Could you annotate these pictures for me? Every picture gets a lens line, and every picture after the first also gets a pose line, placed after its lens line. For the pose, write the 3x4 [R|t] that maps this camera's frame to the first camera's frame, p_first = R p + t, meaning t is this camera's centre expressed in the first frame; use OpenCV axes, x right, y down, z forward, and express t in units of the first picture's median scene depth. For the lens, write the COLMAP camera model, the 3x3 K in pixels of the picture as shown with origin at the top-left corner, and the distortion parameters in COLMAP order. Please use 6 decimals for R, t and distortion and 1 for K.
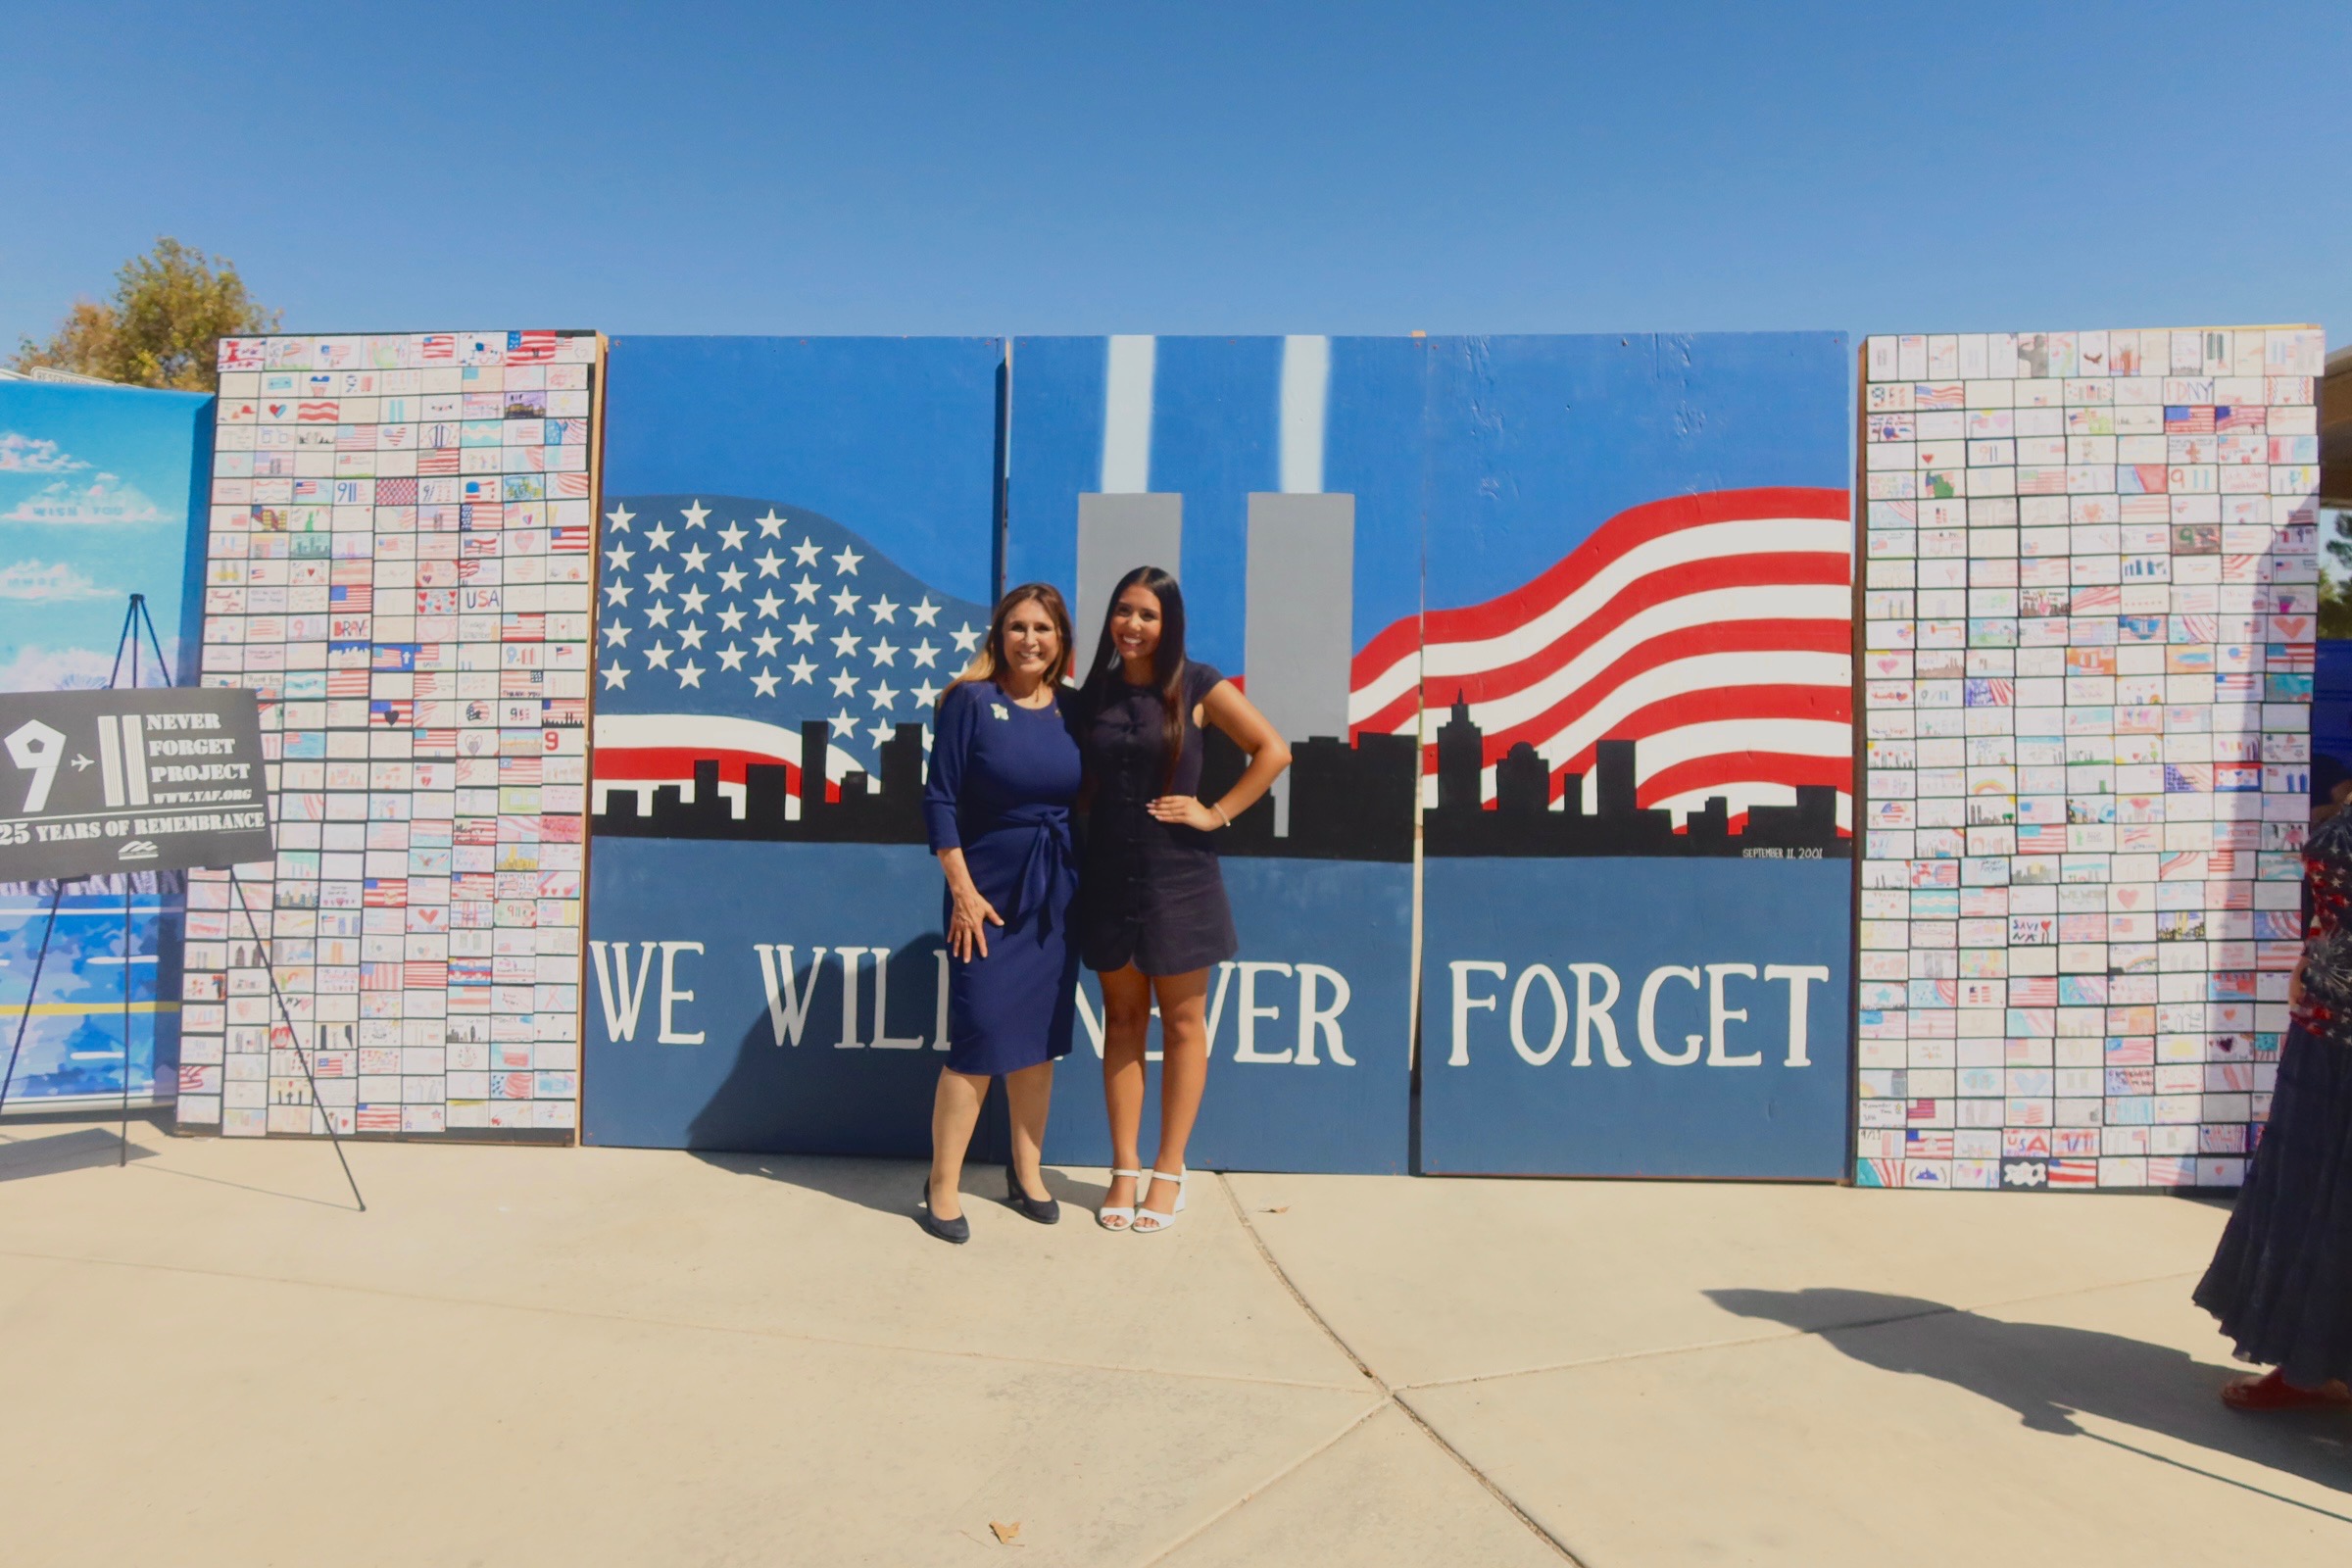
lens RADIAL K [[1619.0, 0, 1172.3], [0, 1619.0, 783.1], [0, 0, 1]] dist [-0.025572, 0.008491]
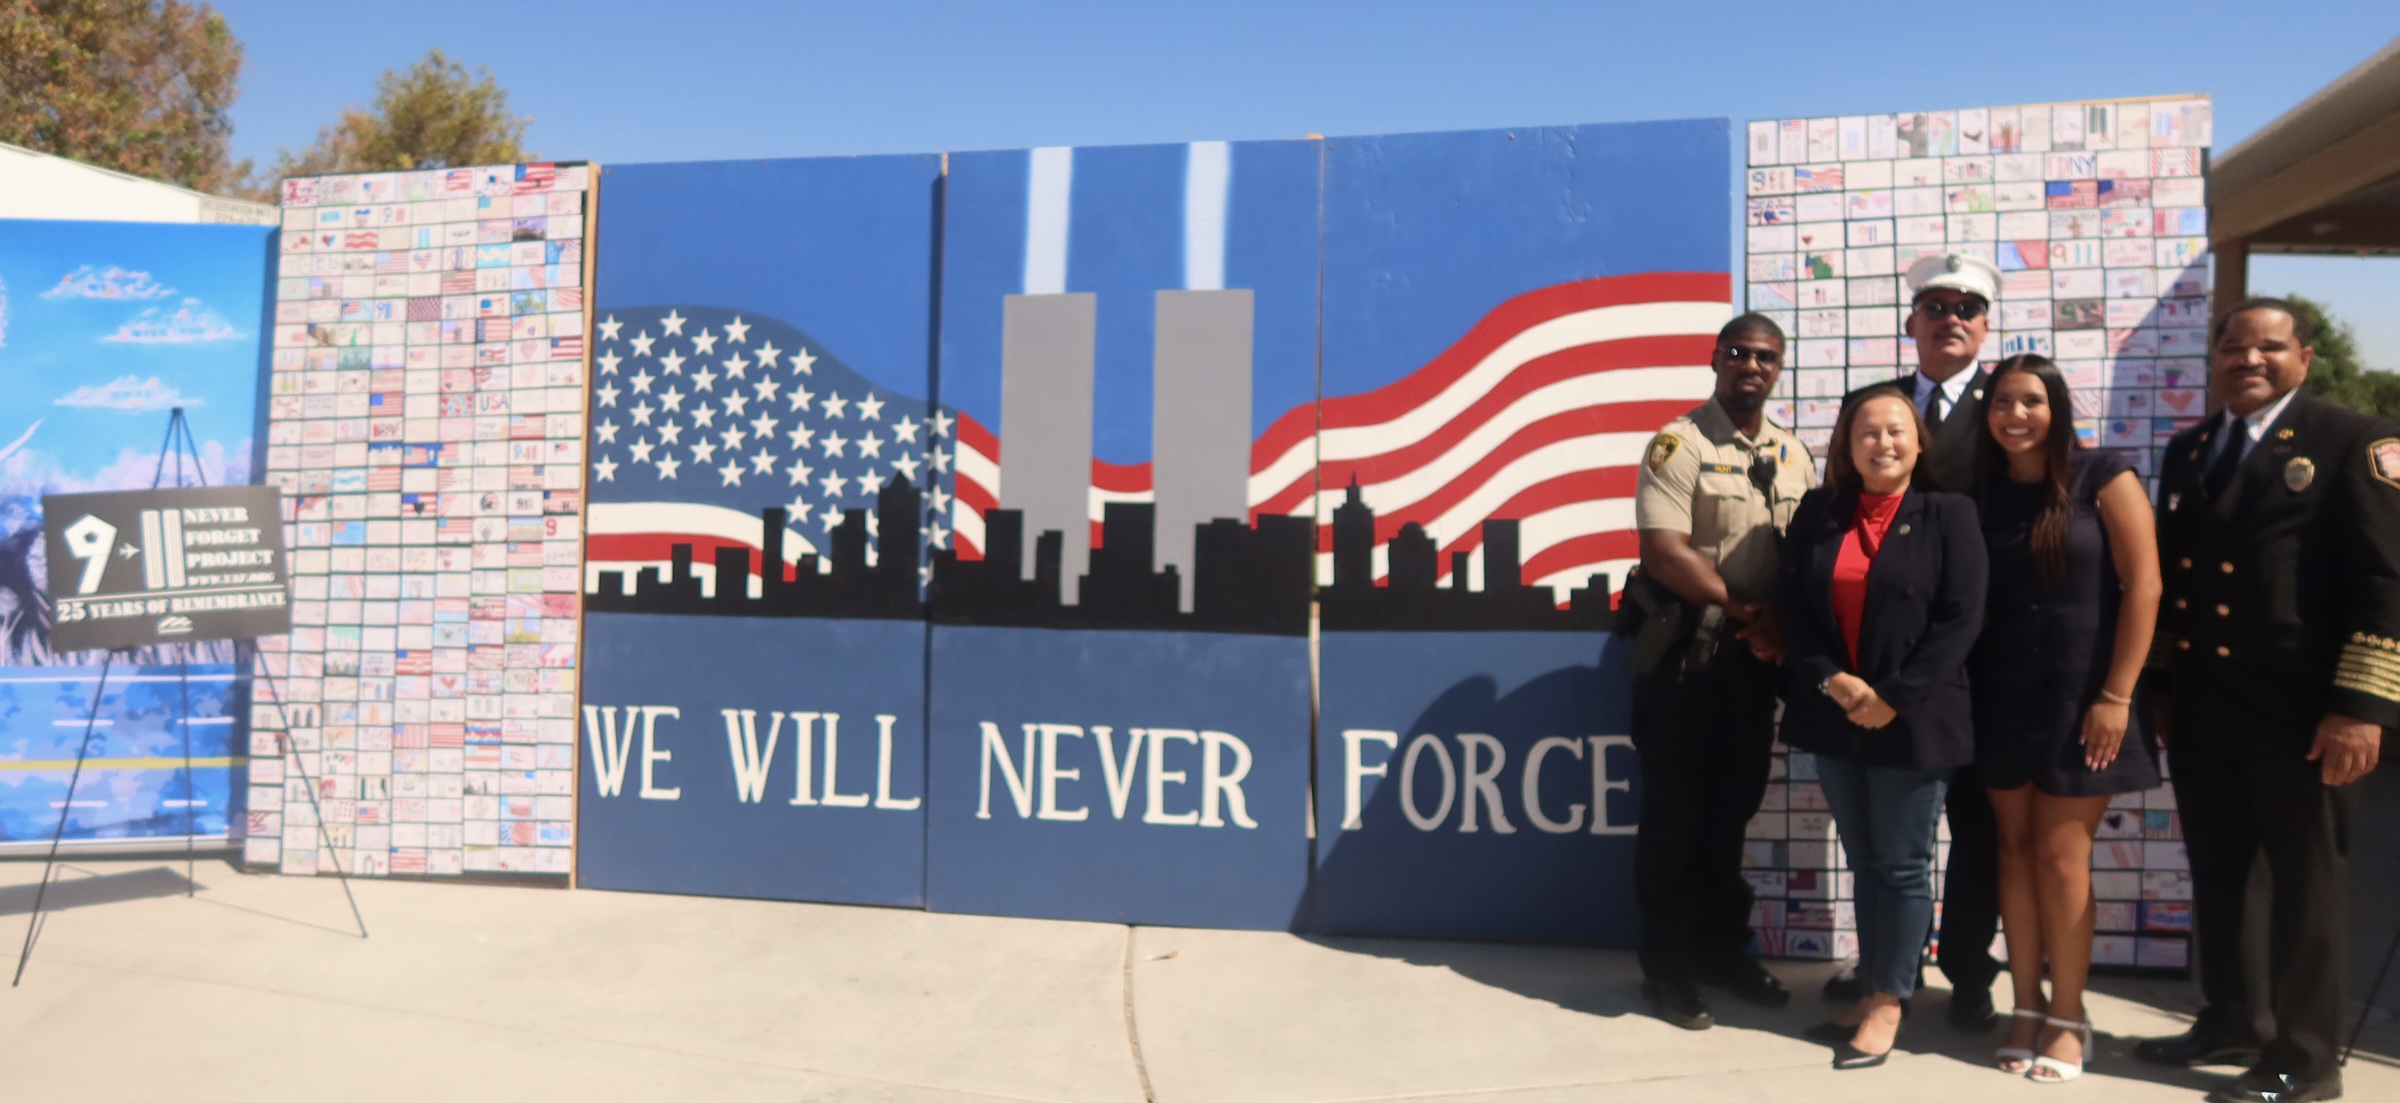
lens RADIAL K [[1651.3, 0, 1191.6], [0, 1651.3, 547.0], [0, 0, 1]] dist [-0.023881, 0.009322]
pose [[0.991243, -0.005953, -0.131917, 0.214982], [0.005387, 0.999975, -0.004647, -0.005025], [0.131941, 0.003896, 0.991250, -0.080063]]
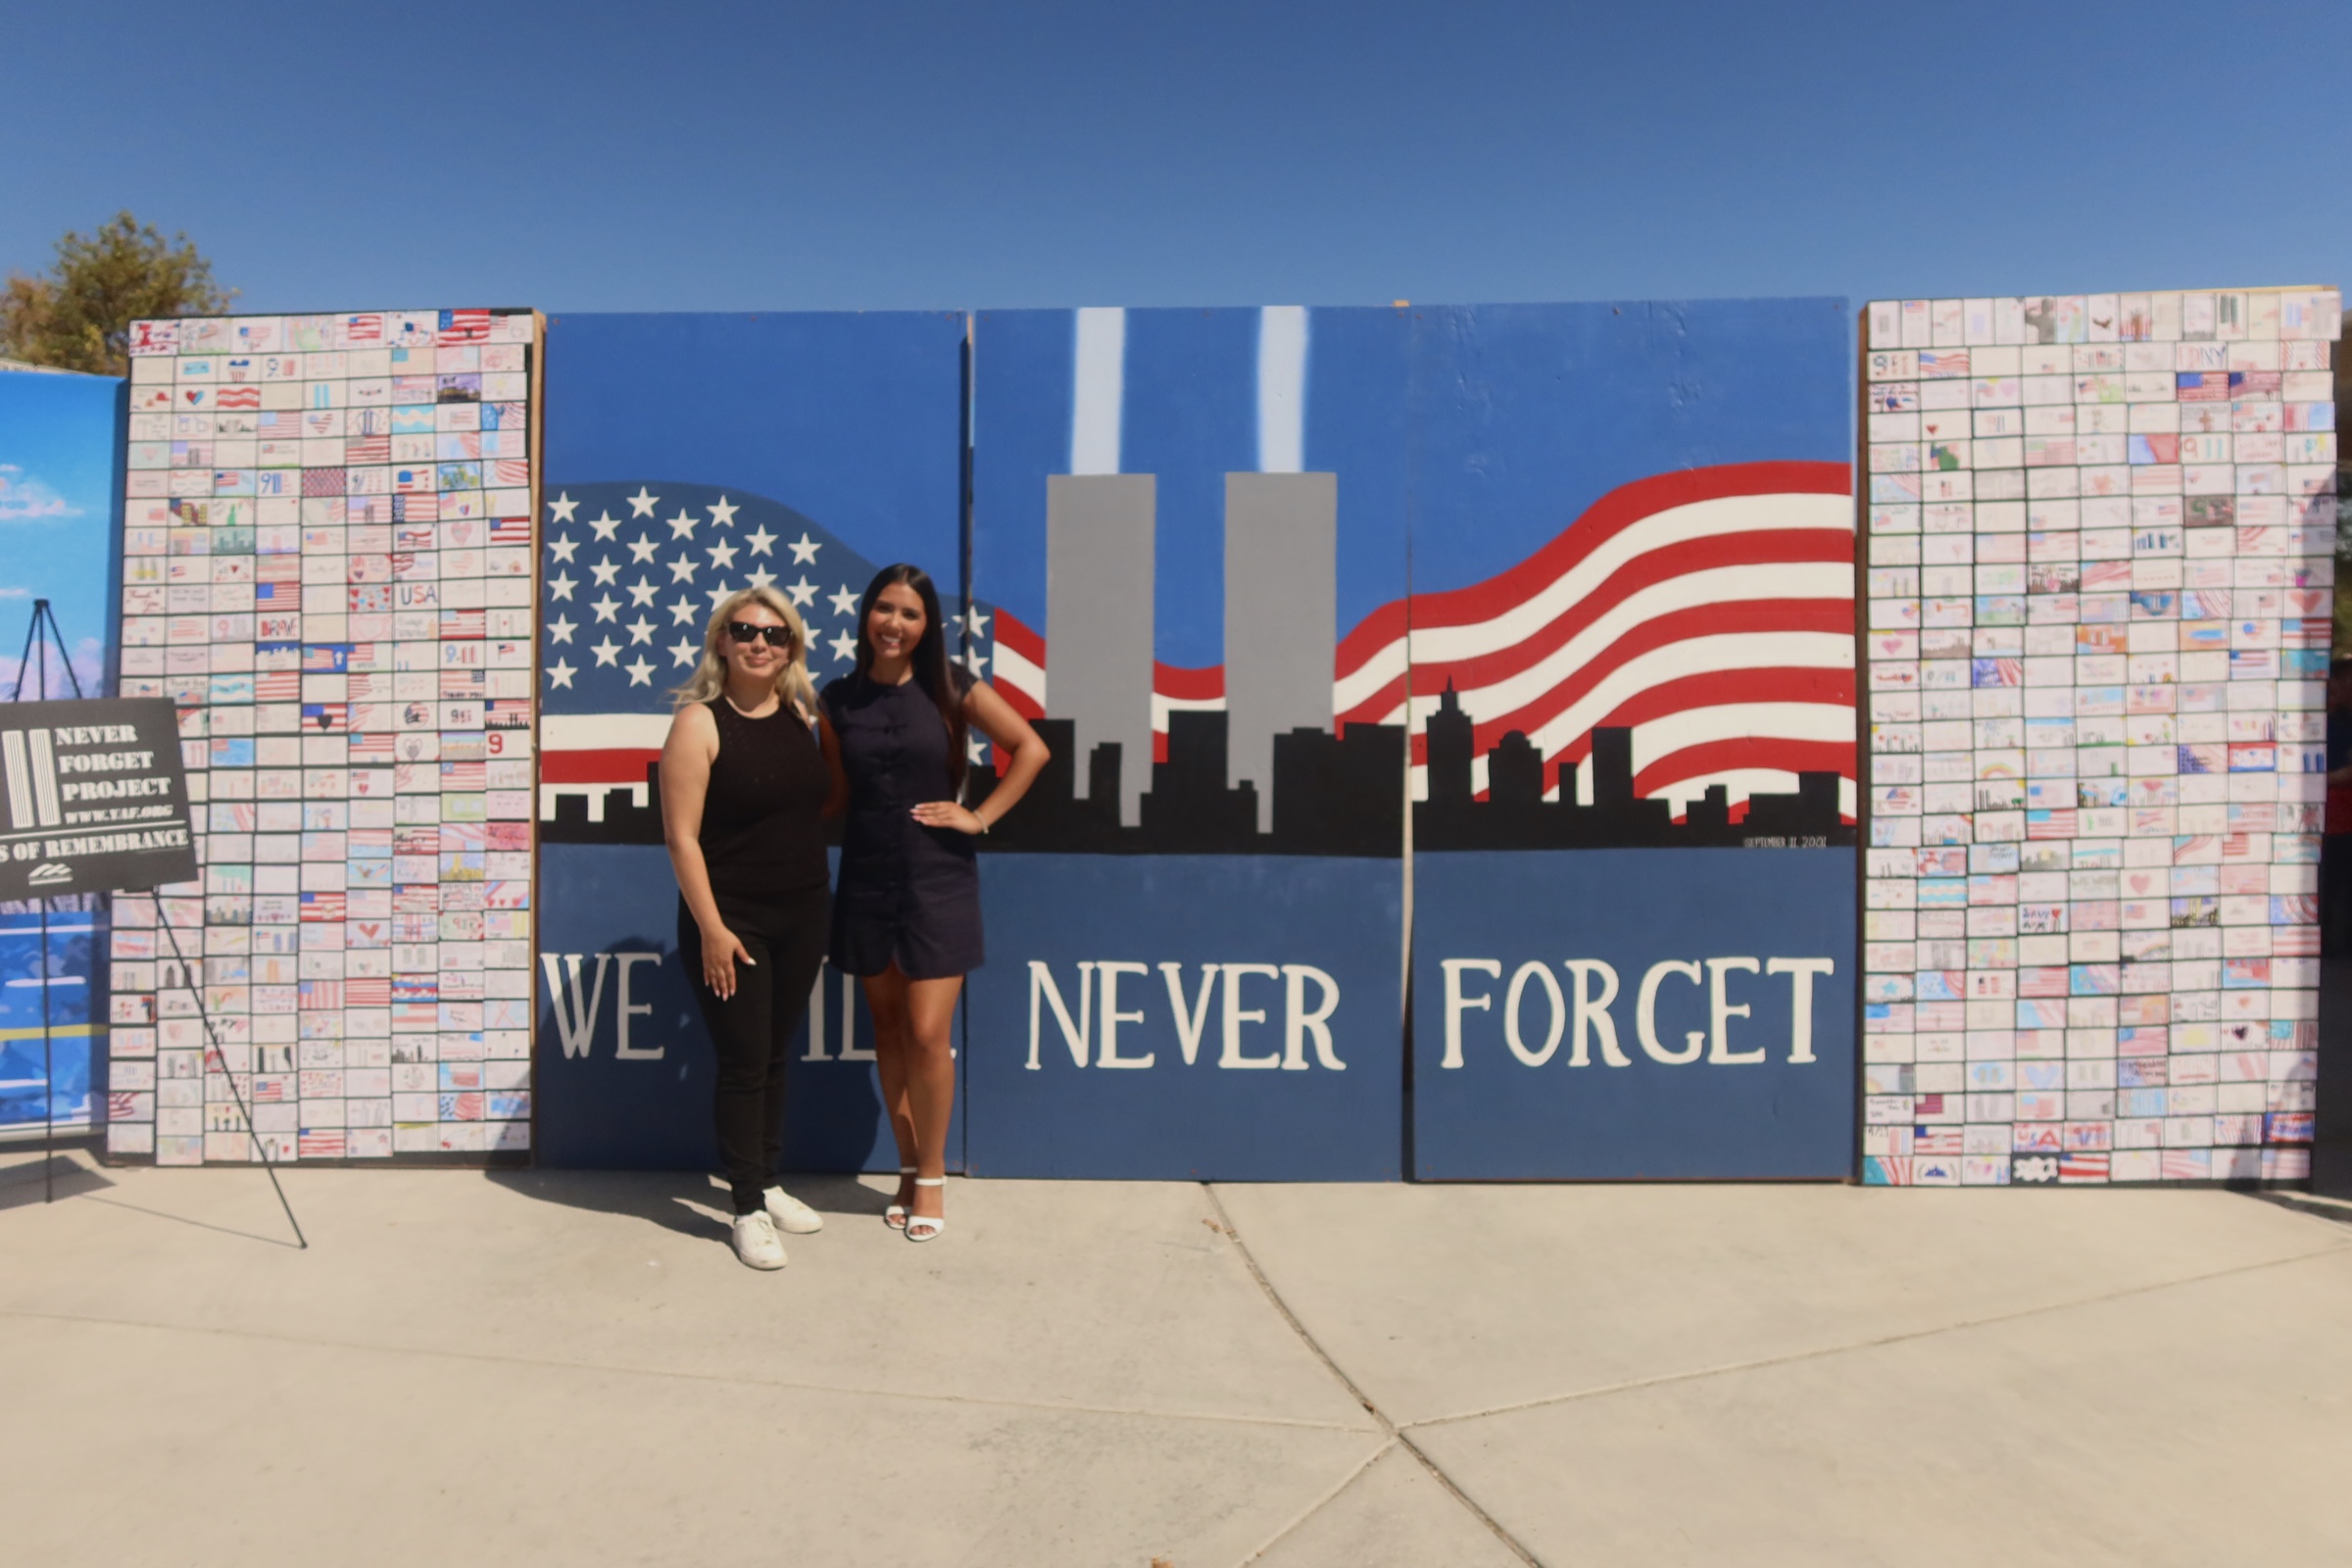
lens RADIAL K [[1619.0, 0, 1172.3], [0, 1619.0, 781.4], [0, 0, 1]] dist [-0.025572, 0.008491]
pose [[0.999662, -0.015636, 0.020773, -0.006956], [0.015195, 0.999659, 0.021242, -0.018678], [-0.021098, -0.020919, 0.999559, 0.044302]]
